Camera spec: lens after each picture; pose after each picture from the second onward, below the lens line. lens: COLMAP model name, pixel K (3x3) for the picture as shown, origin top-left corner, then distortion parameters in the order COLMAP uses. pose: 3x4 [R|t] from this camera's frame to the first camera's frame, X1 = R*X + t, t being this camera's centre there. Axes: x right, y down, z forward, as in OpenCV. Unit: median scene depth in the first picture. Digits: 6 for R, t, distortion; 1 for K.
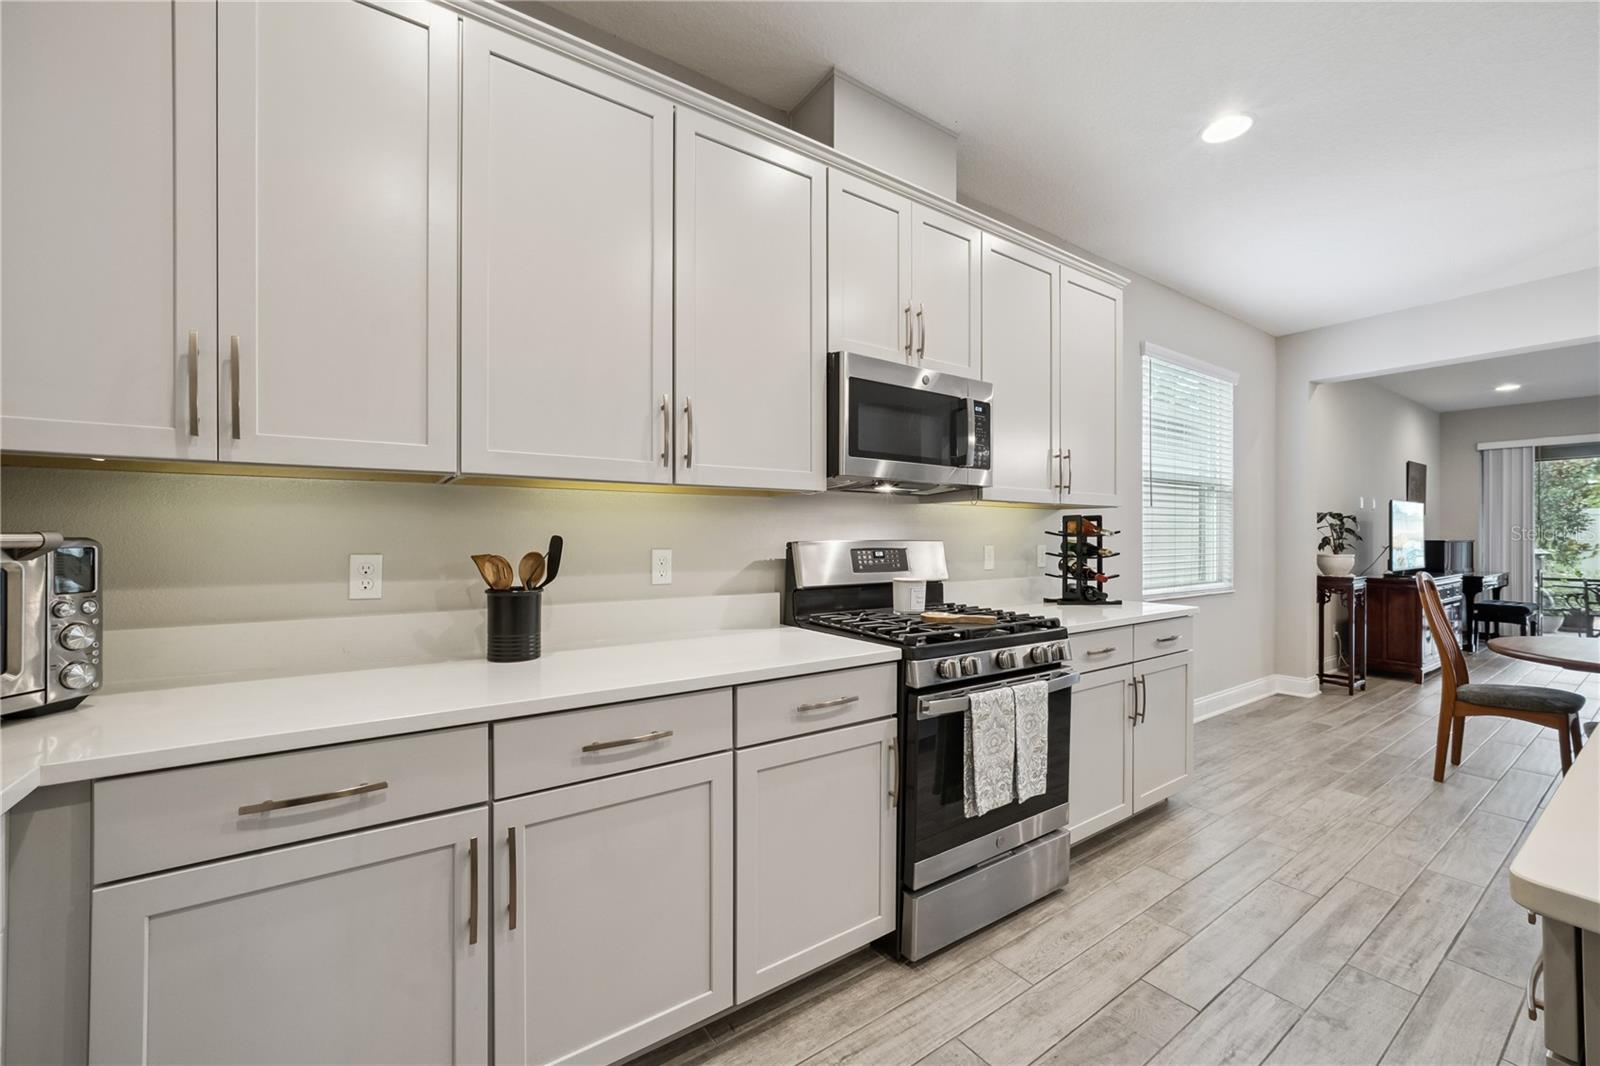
lens RADIAL K [[638.6, 0, 787.2], [0, 638.6, 534.9], [0, 0, 1]] dist [-0.016635, 0.006435]
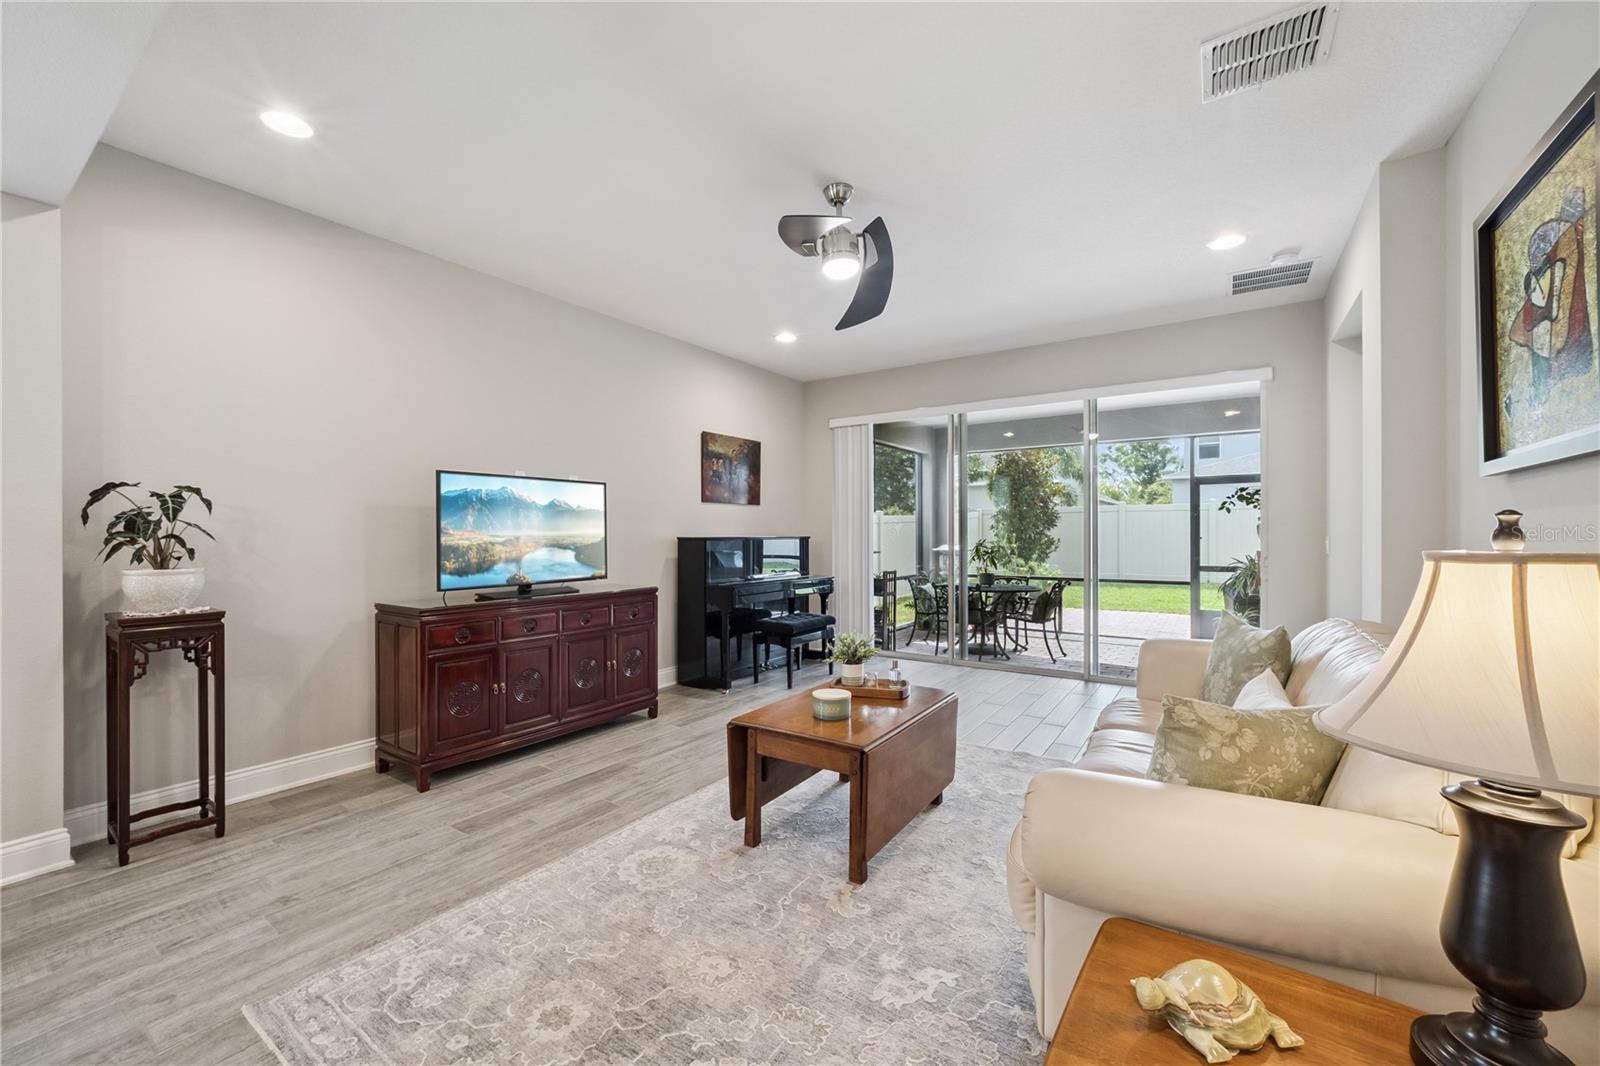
lens RADIAL K [[638.6, 0, 787.1], [0, 638.6, 536.8], [0, 0, 1]] dist [-0.016635, 0.006435]
pose [[0.936216, -0.006104, 0.351373, 2.835263], [0.004039, 0.999970, 0.006610, 0.010476], [-0.351403, -0.004769, 0.936212, 0.910651]]
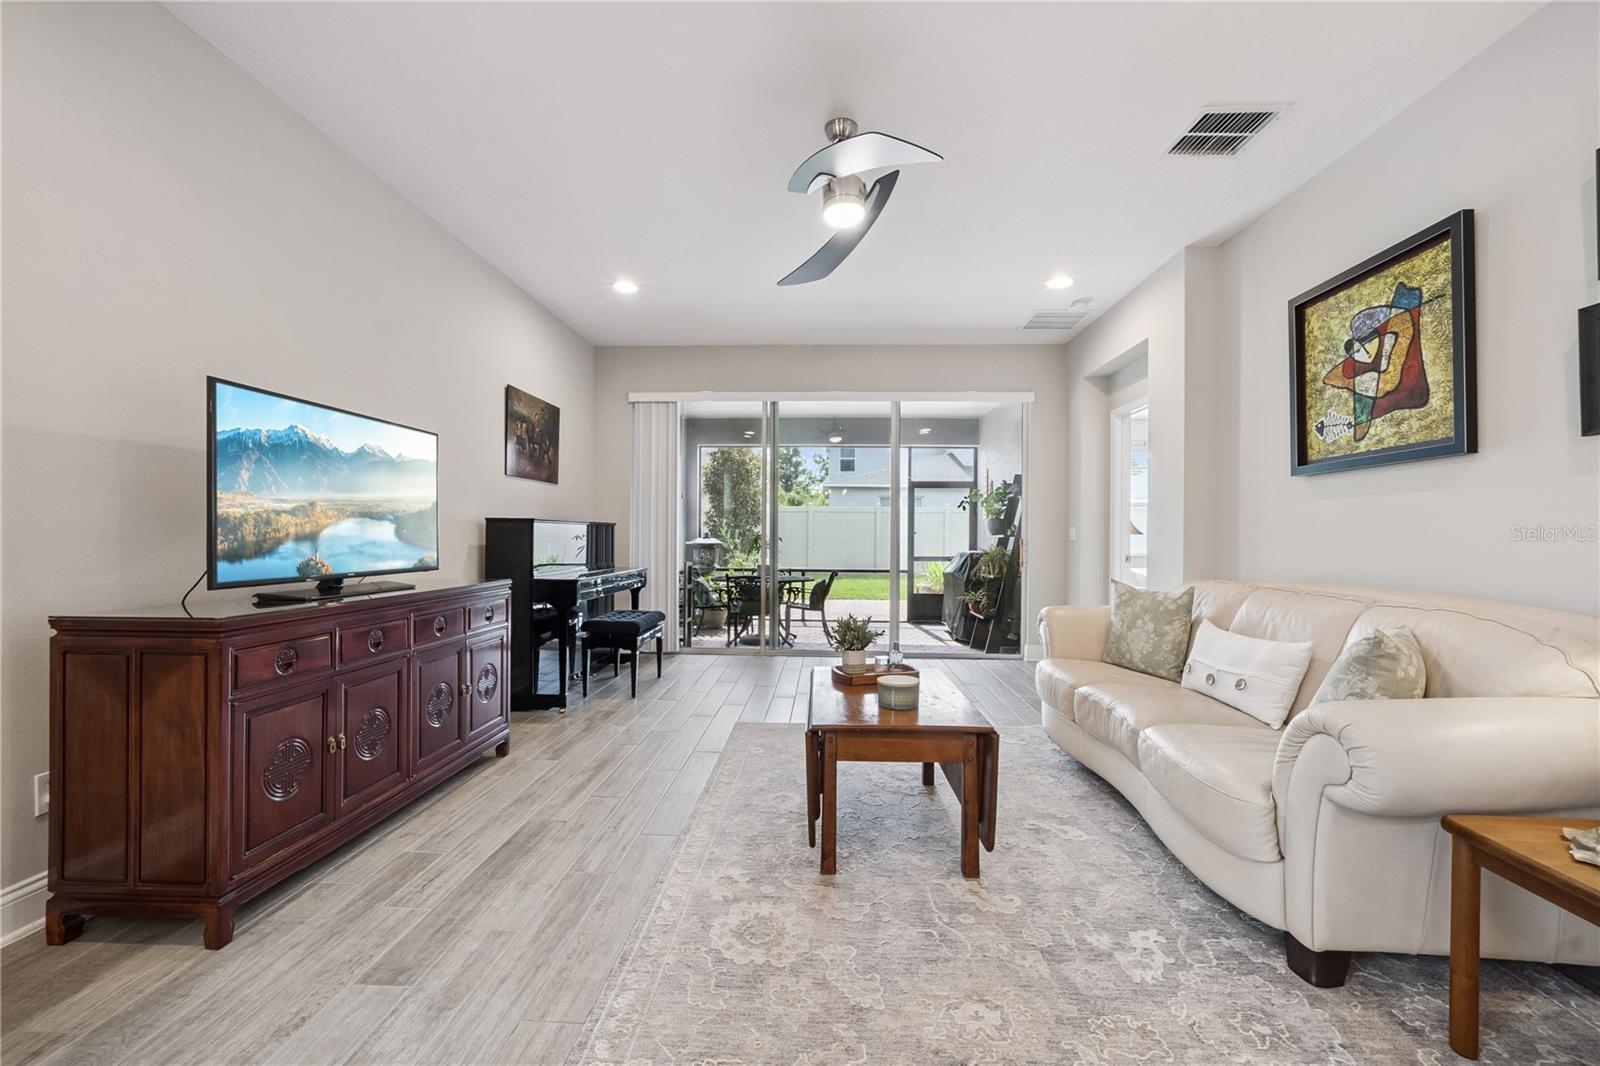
lens RADIAL K [[638.6, 0, 805.6], [0, 638.6, 539.4], [0, 0, 1]] dist [-0.016635, 0.006435]
pose [[0.603113, -0.002374, 0.797652, 2.375441], [-0.007733, 0.999931, 0.008823, 0.066990], [-0.797618, -0.011489, 0.603053, 1.480735]]
